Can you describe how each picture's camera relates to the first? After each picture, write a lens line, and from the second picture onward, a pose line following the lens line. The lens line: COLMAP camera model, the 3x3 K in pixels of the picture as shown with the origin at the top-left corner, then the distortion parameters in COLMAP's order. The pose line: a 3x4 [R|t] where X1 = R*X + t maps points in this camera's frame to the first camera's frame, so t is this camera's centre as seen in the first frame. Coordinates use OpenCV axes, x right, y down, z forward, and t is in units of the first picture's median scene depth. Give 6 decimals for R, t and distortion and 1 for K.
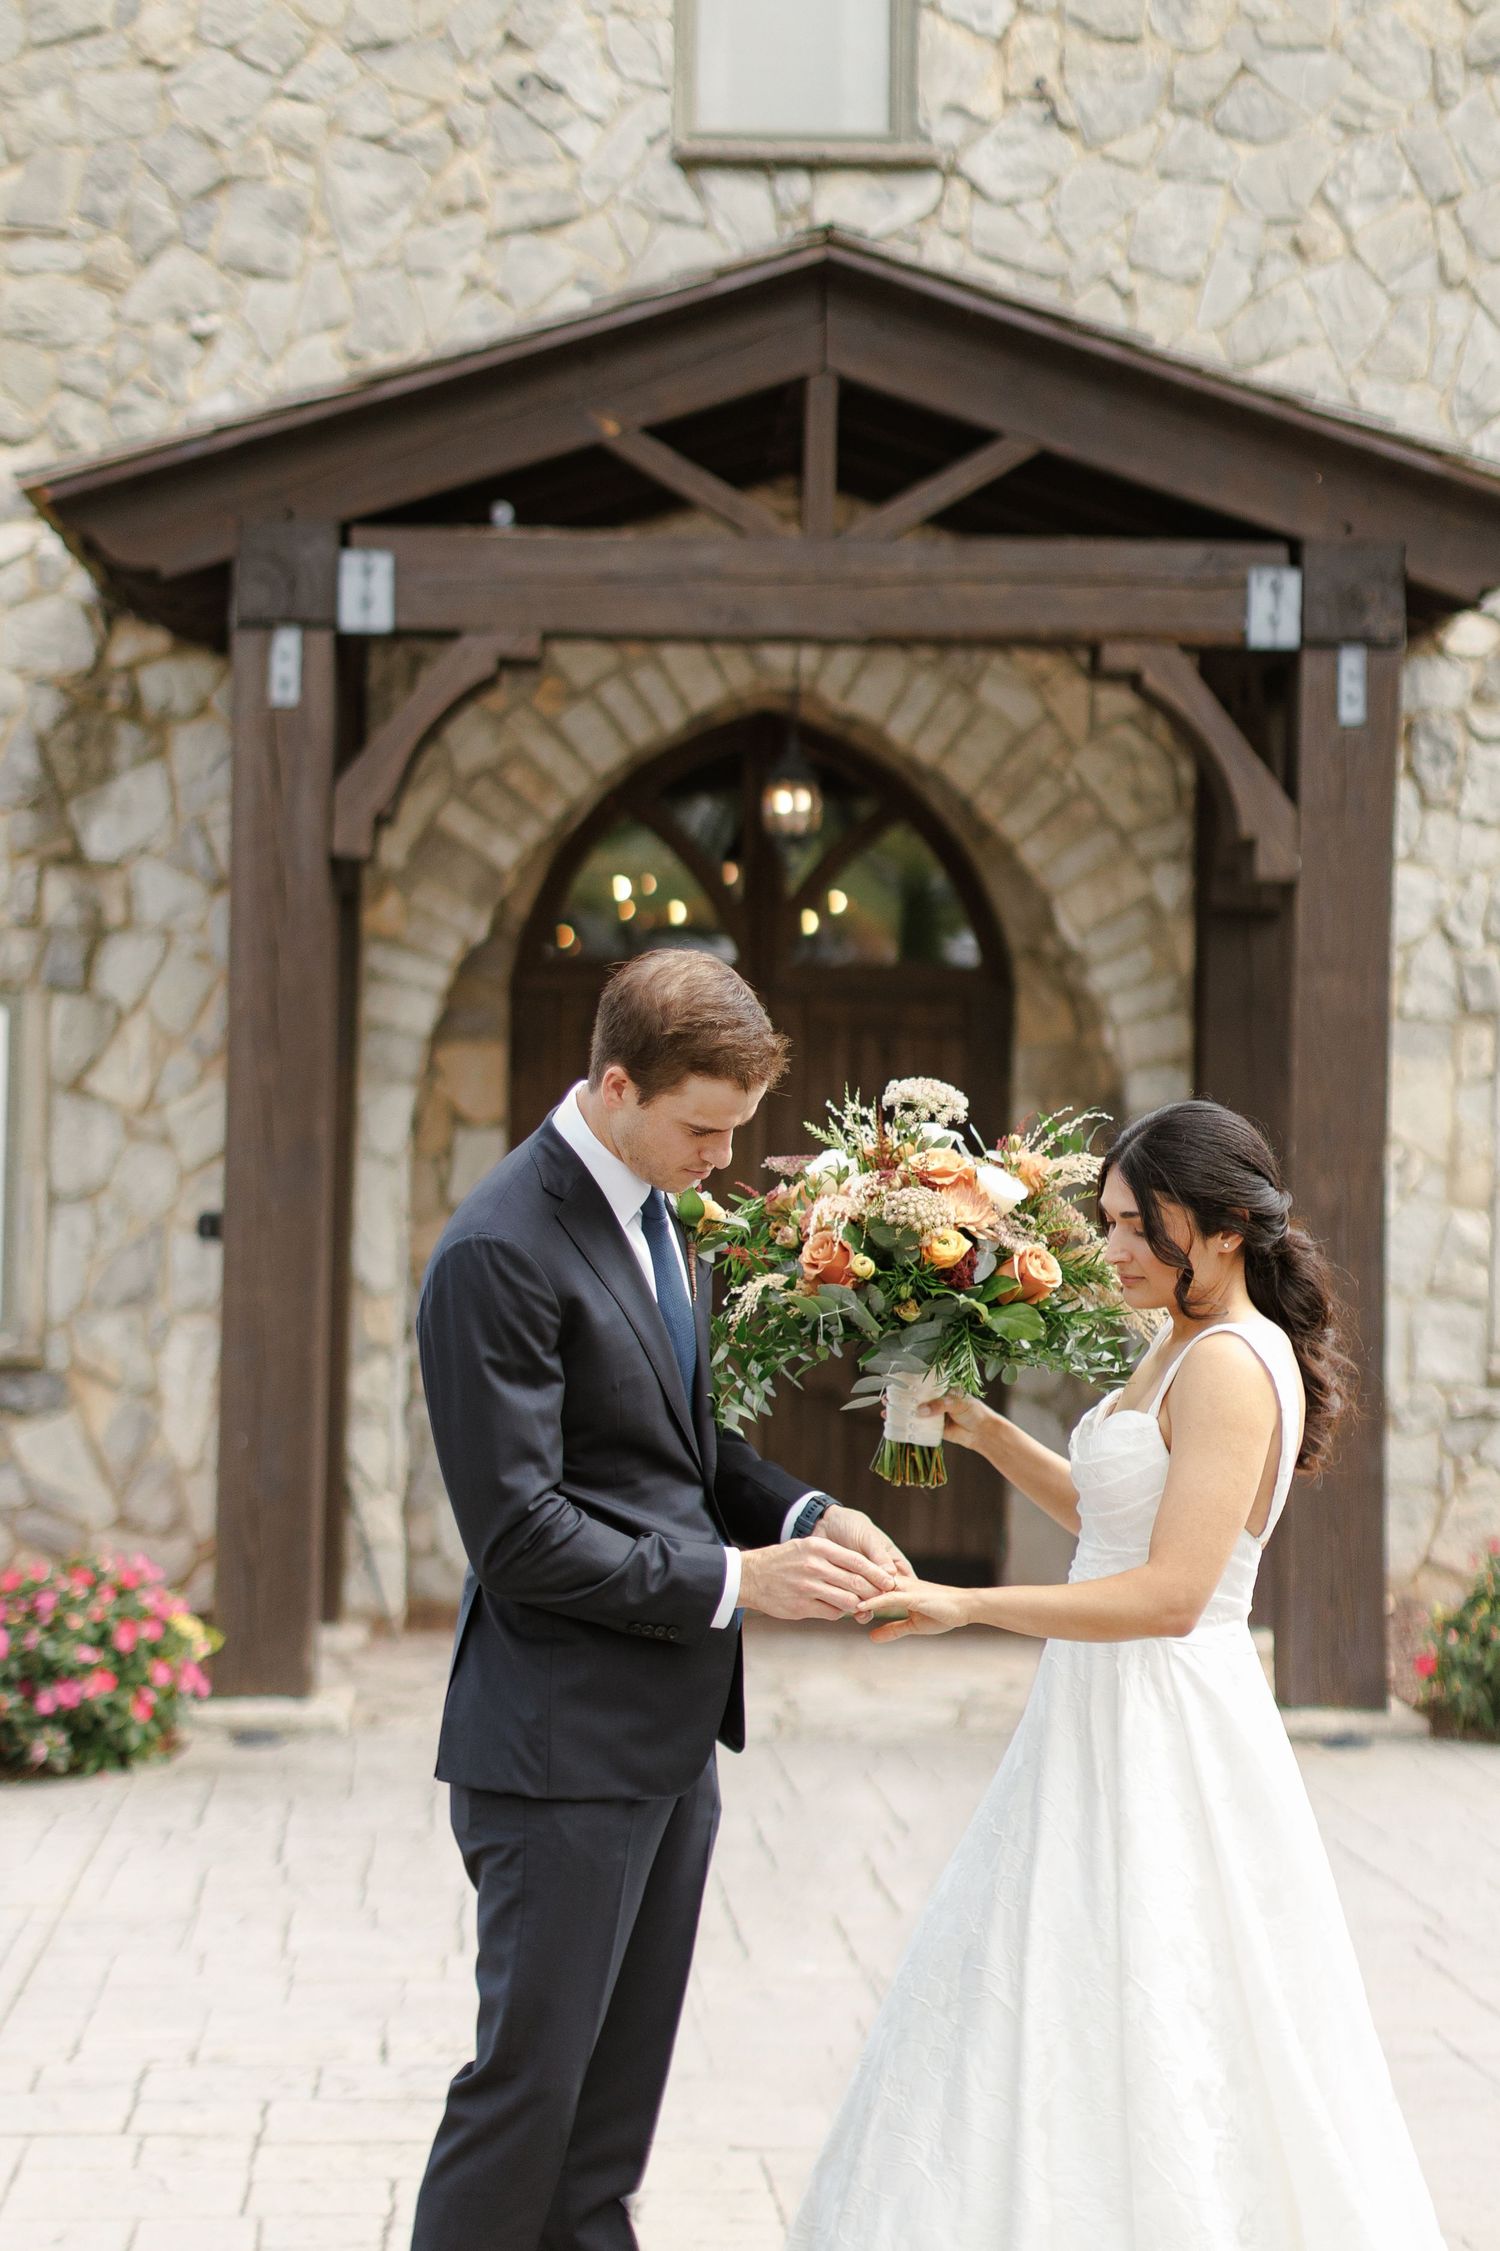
lens RADIAL K [[3755.9, 0, 746.1], [0, 3755.9, 1028.1], [0, 0, 1]] dist [0.009041, 0.097500]
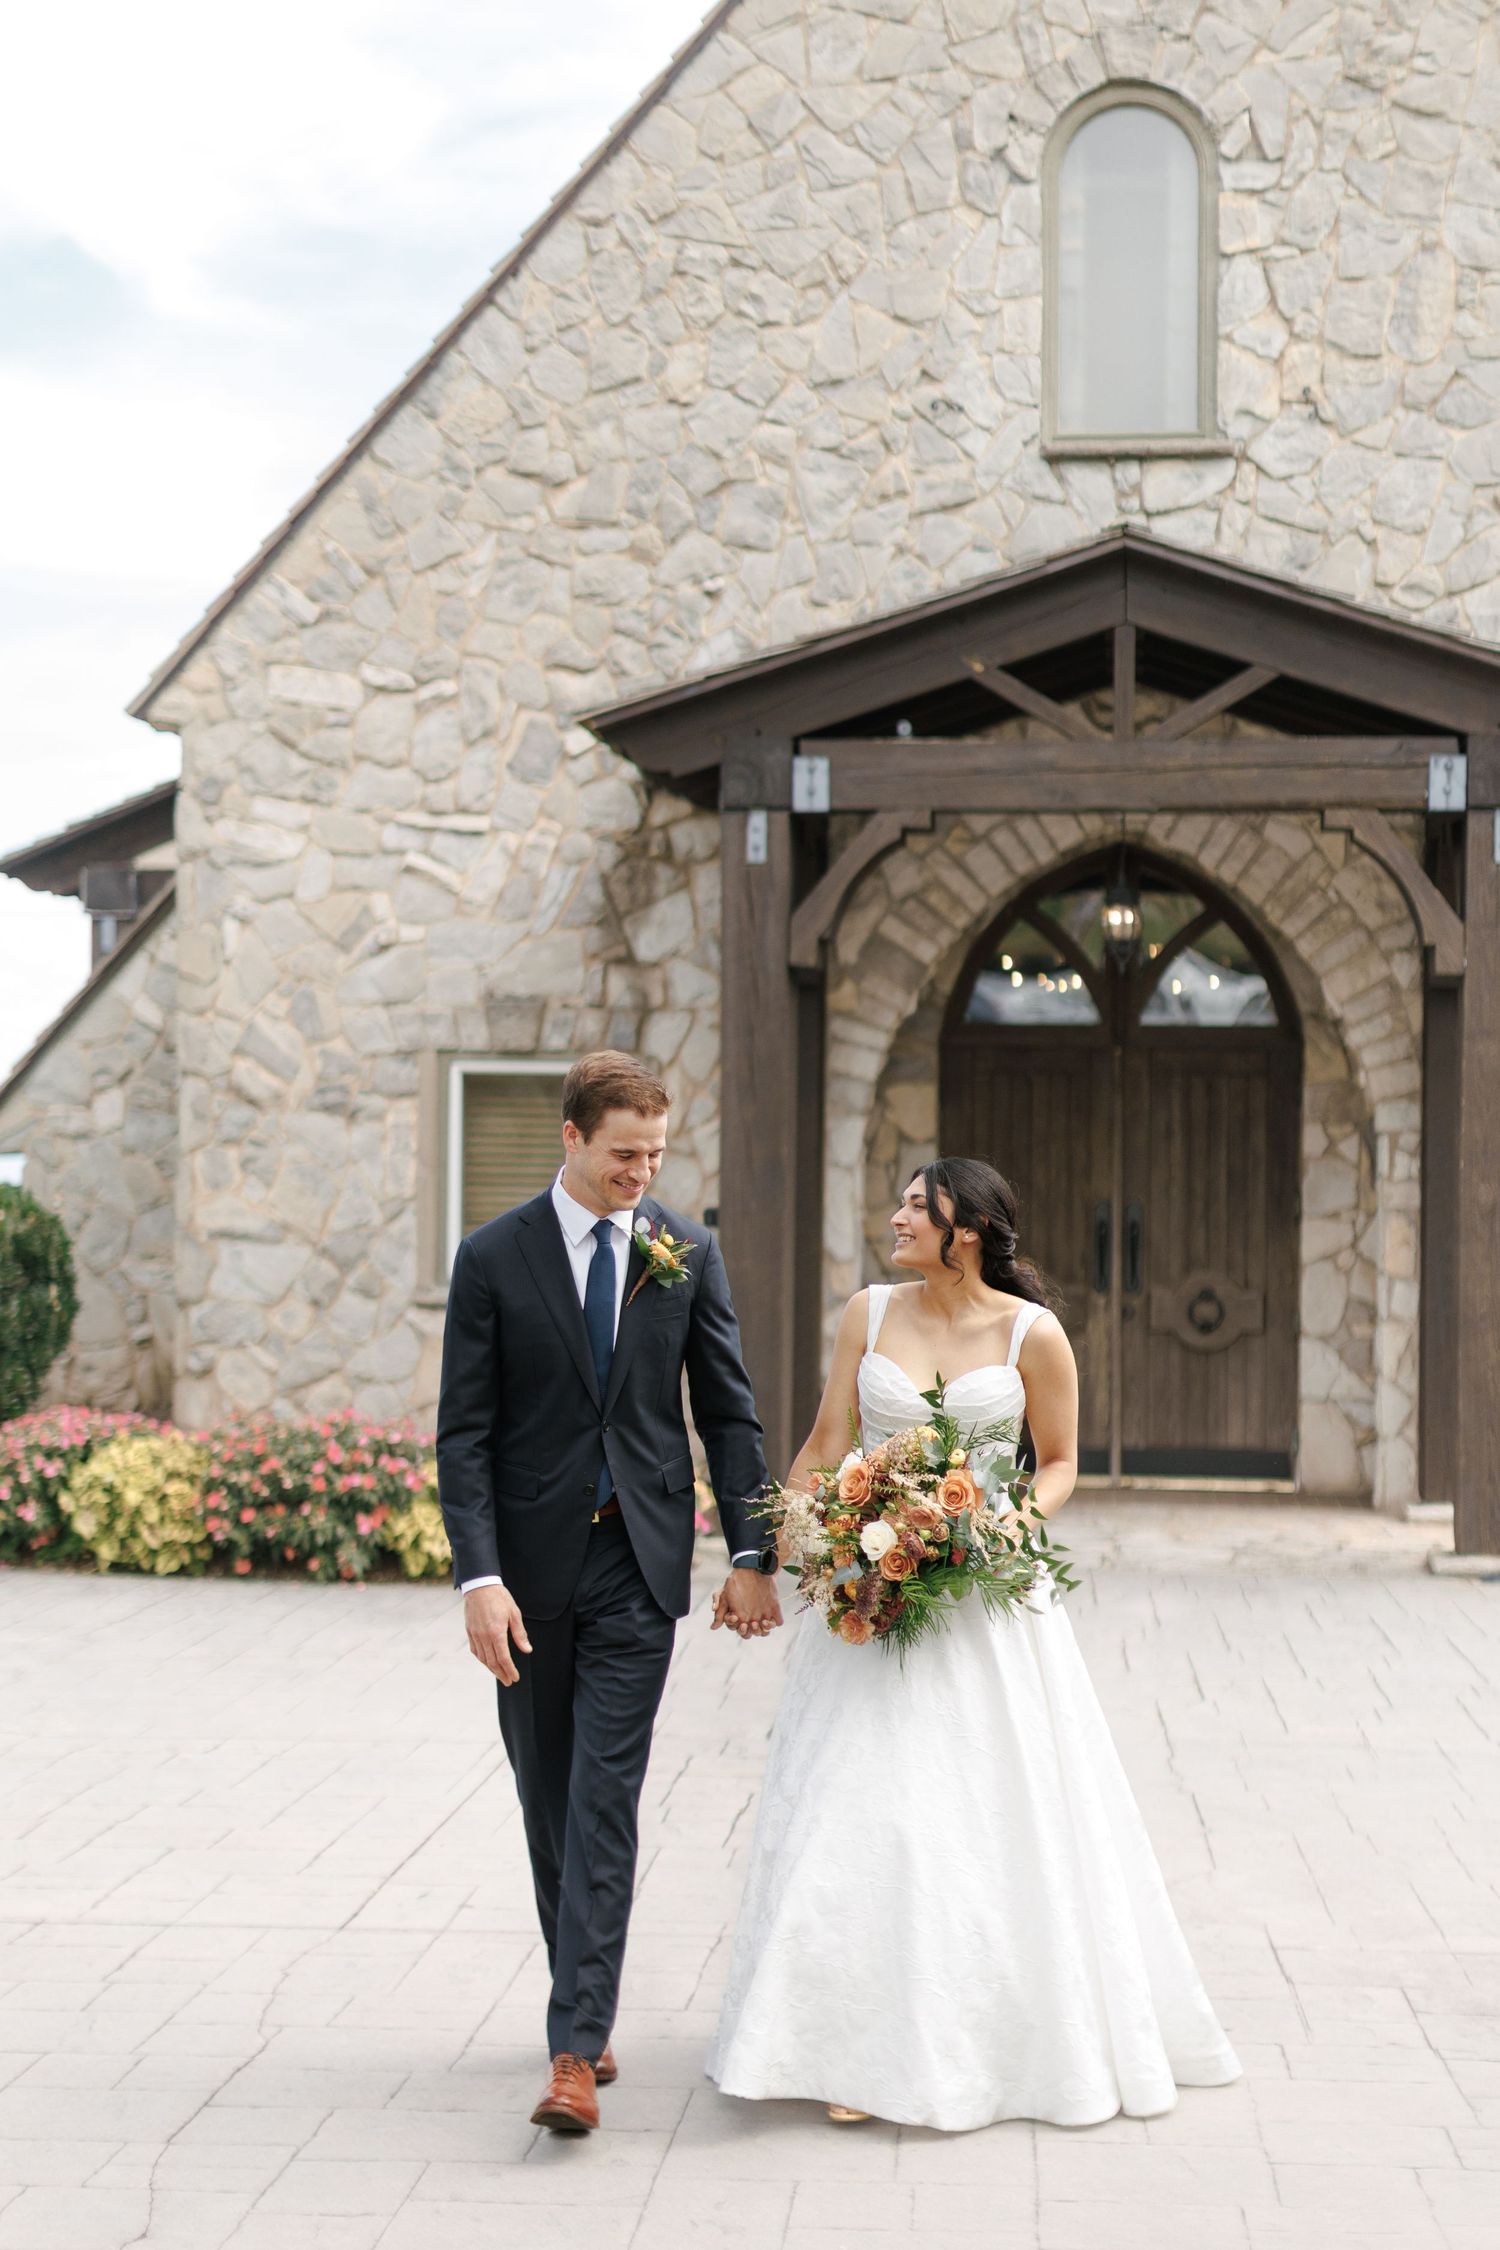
lens RADIAL K [[3216.5, 0, 842.5], [0, 3216.5, 1170.1], [0, 0, 1]] dist [0.006802, 0.114594]
pose [[0.990192, -0.001538, -0.139701, 0.074422], [0.008126, 0.998881, 0.046598, -0.021528], [0.139473, -0.047277, 0.989097, -0.210855]]
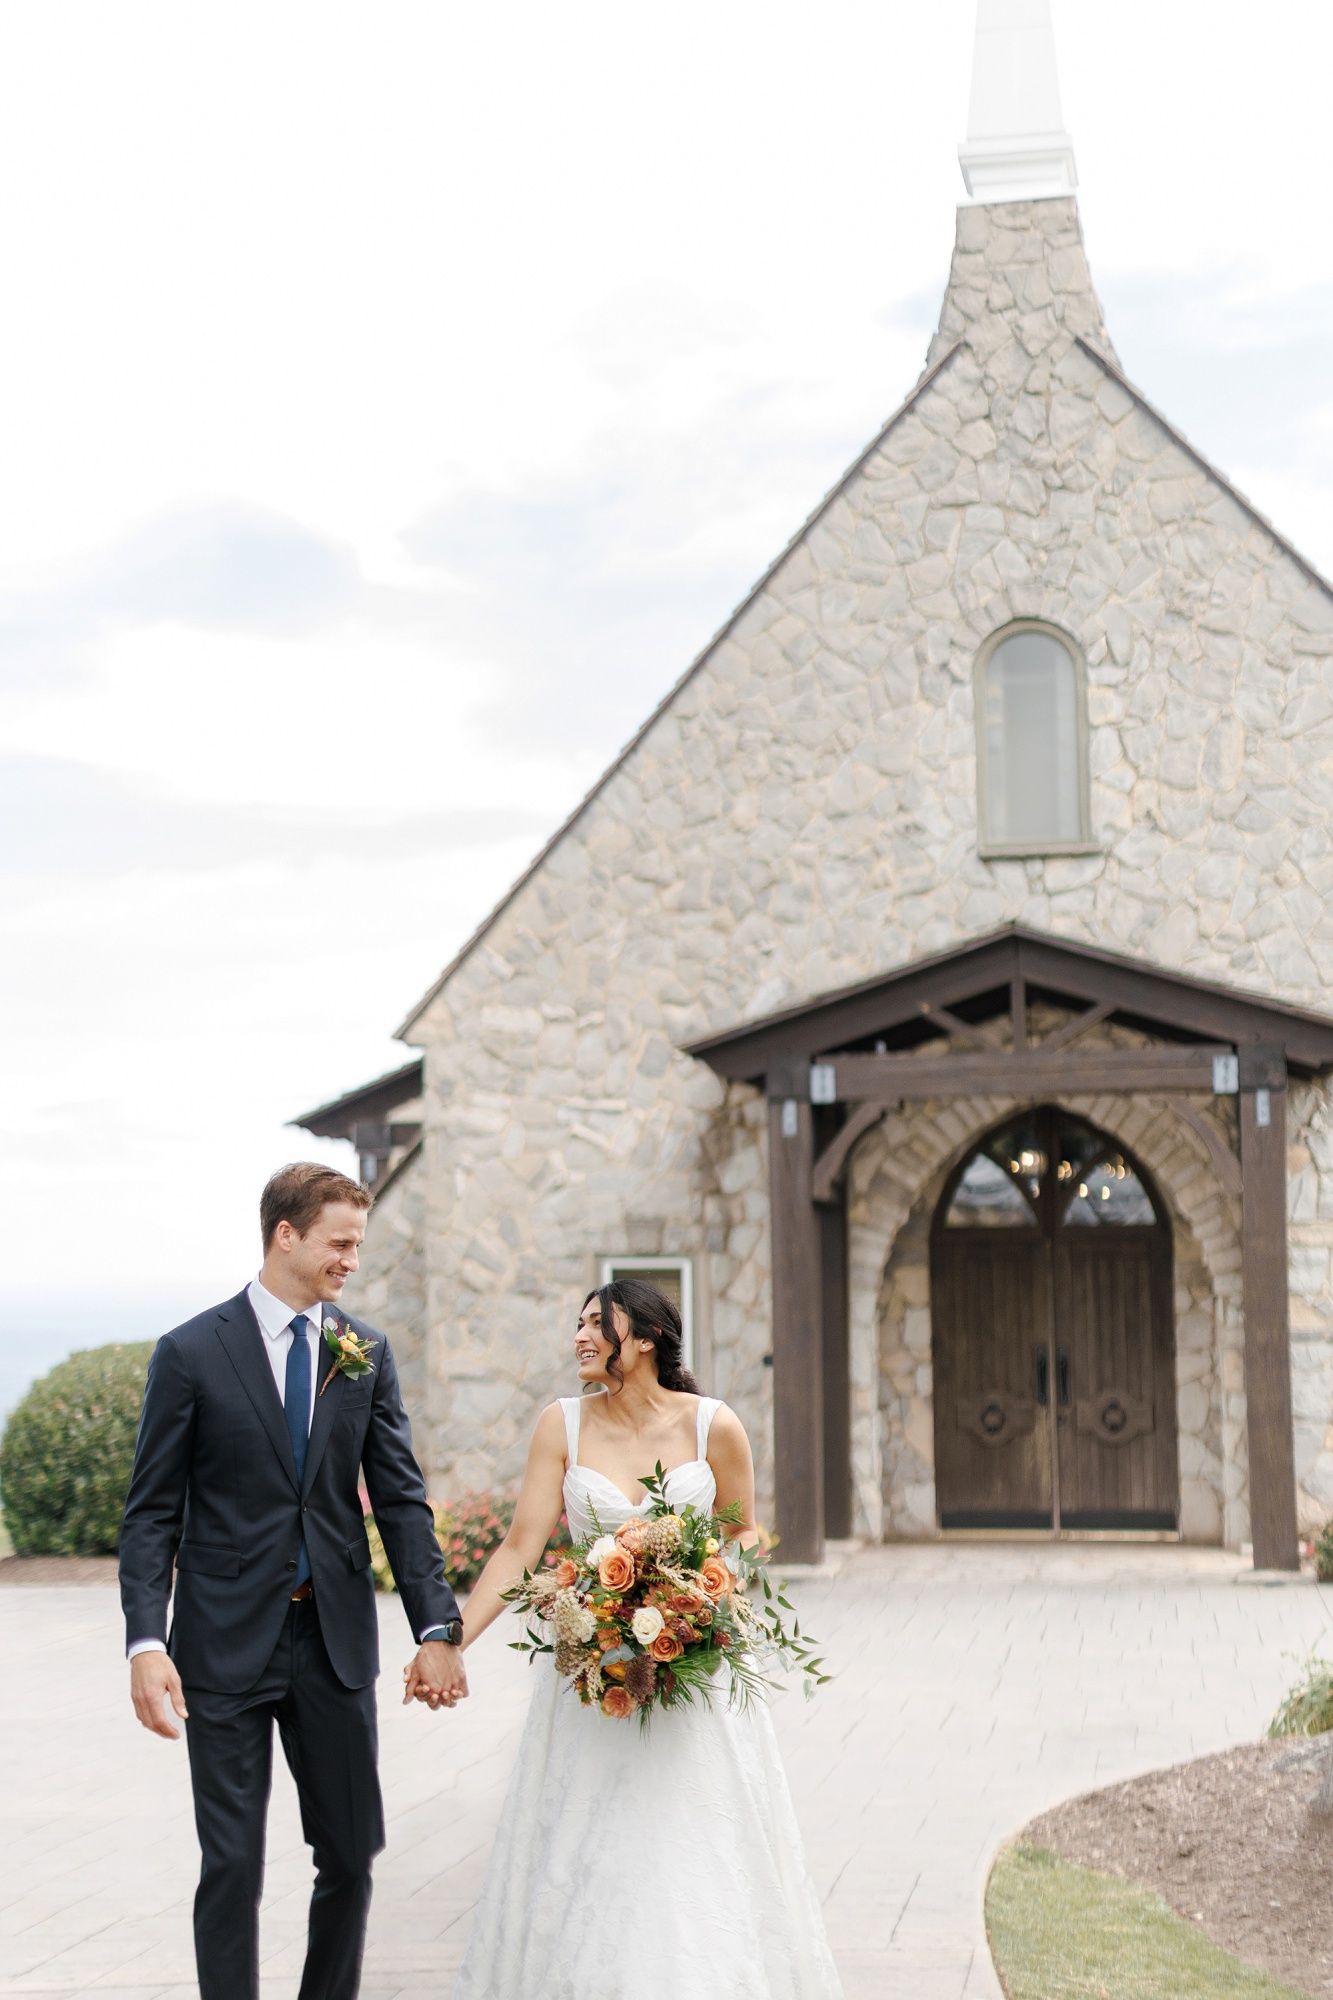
lens RADIAL K [[3022.7, 0, 734.7], [0, 3022.7, 1151.3], [0, 0, 1]] dist [0.017550, 0.038474]
pose [[0.973107, -0.033867, -0.227848, 0.233533], [0.032955, 0.999426, -0.007809, -0.054625], [0.227982, 0.000091, 0.973665, -0.714975]]
